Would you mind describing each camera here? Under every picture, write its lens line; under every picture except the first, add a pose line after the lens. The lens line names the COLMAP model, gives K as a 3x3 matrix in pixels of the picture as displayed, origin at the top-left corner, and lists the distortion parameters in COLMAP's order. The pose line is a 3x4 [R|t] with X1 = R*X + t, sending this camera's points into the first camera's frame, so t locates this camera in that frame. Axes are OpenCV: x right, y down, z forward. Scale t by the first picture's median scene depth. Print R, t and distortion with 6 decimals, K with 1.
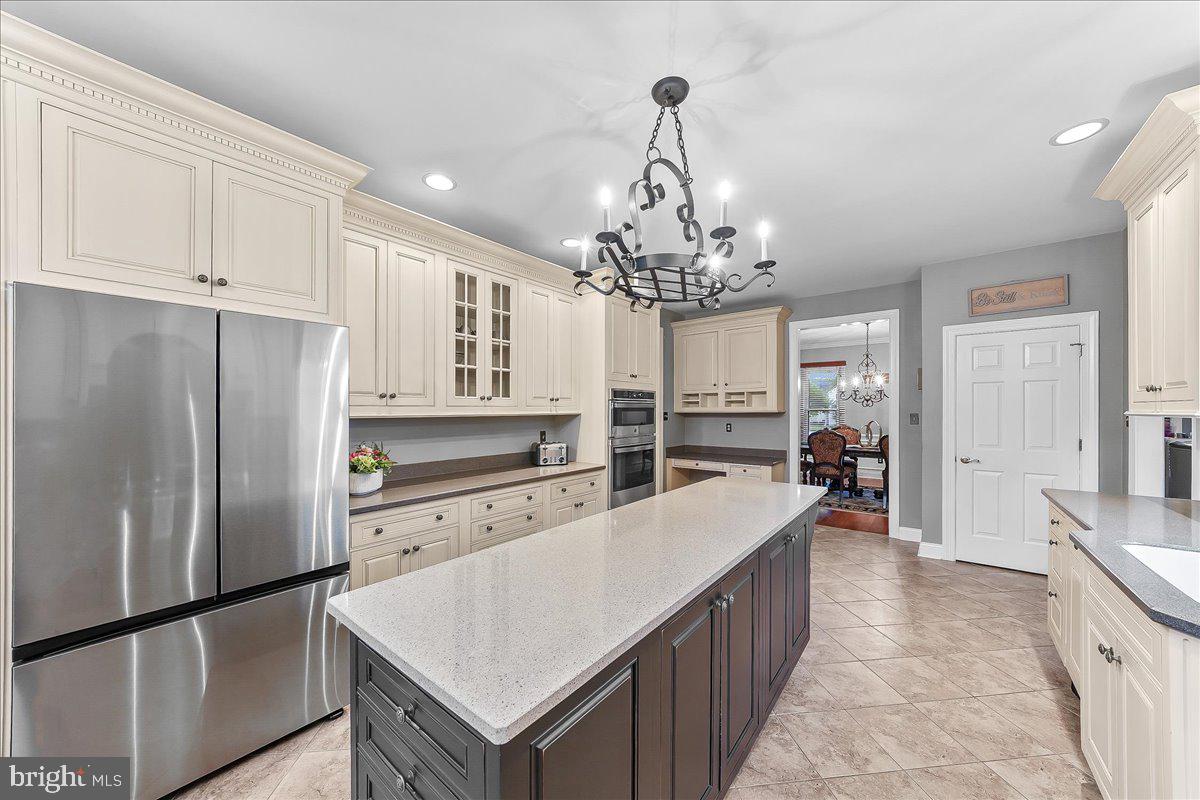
lens RADIAL K [[421.5, 0, 596.8], [0, 421.5, 409.8], [0, 0, 1]] dist [-0.010160, 0.000064]
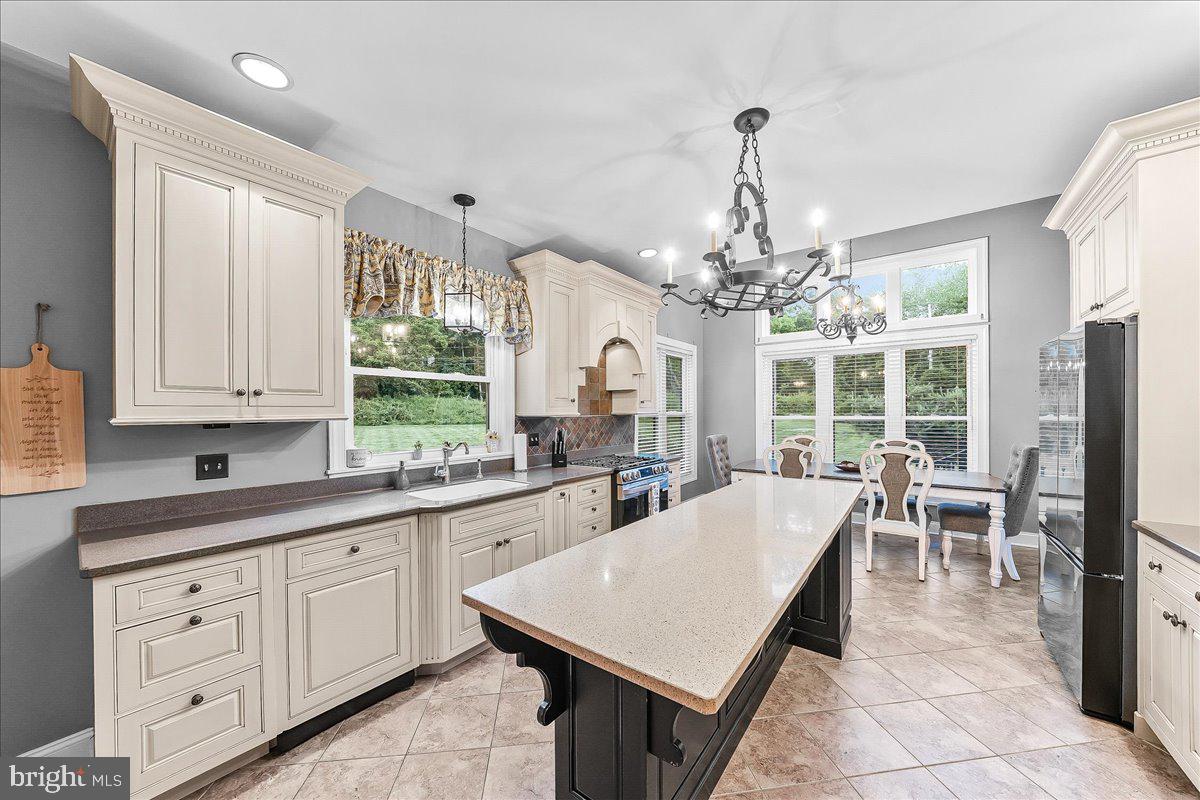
lens RADIAL K [[421.5, 0, 605.9], [0, 421.5, 411.1], [0, 0, 1]] dist [-0.010160, 0.000064]
pose [[-0.999312, 0.006244, -0.036572, 0.347755], [0.006209, 0.999980, 0.001073, 0.001725], [0.036578, 0.000845, -0.999330, 1.209445]]
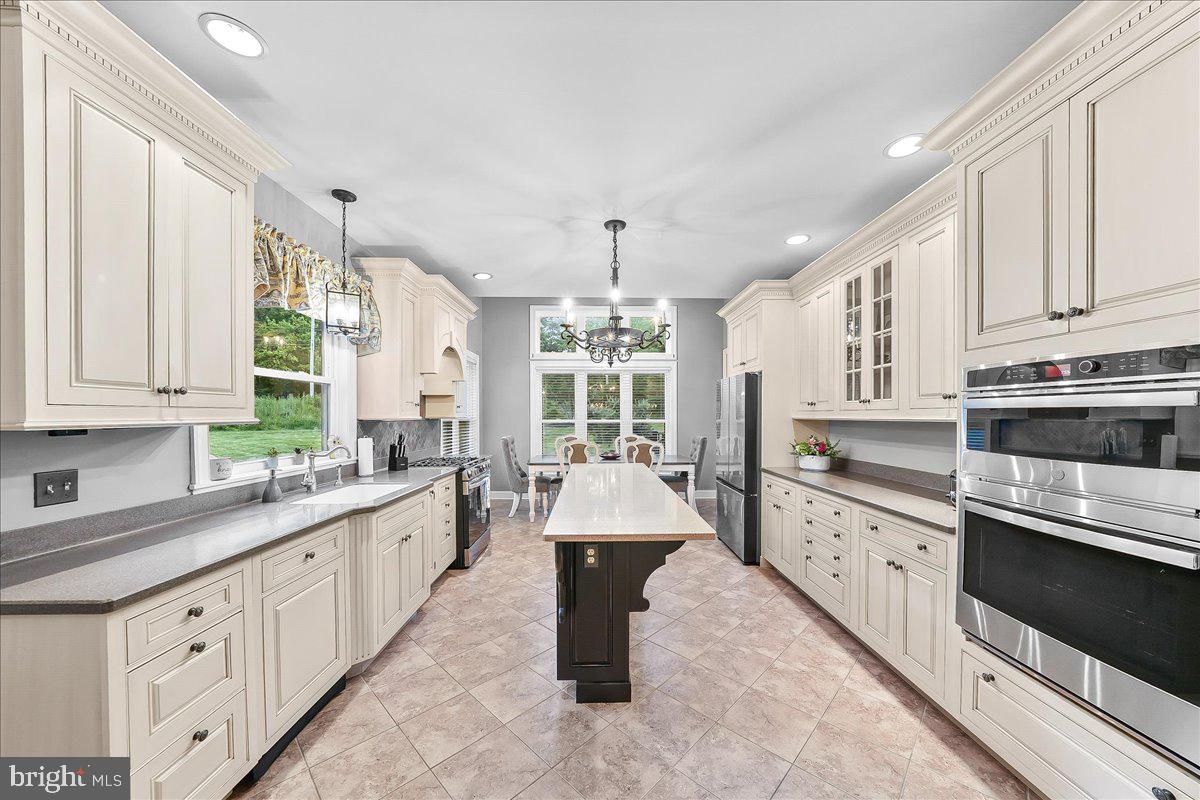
lens RADIAL K [[421.5, 0, 608.5], [0, 421.5, 416.7], [0, 0, 1]] dist [-0.010160, 0.000064]
pose [[-0.753911, 0.003904, -0.656965, 0.757662], [0.000670, 0.999986, 0.005174, 0.001700], [0.656976, 0.003460, -0.753903, 1.308741]]
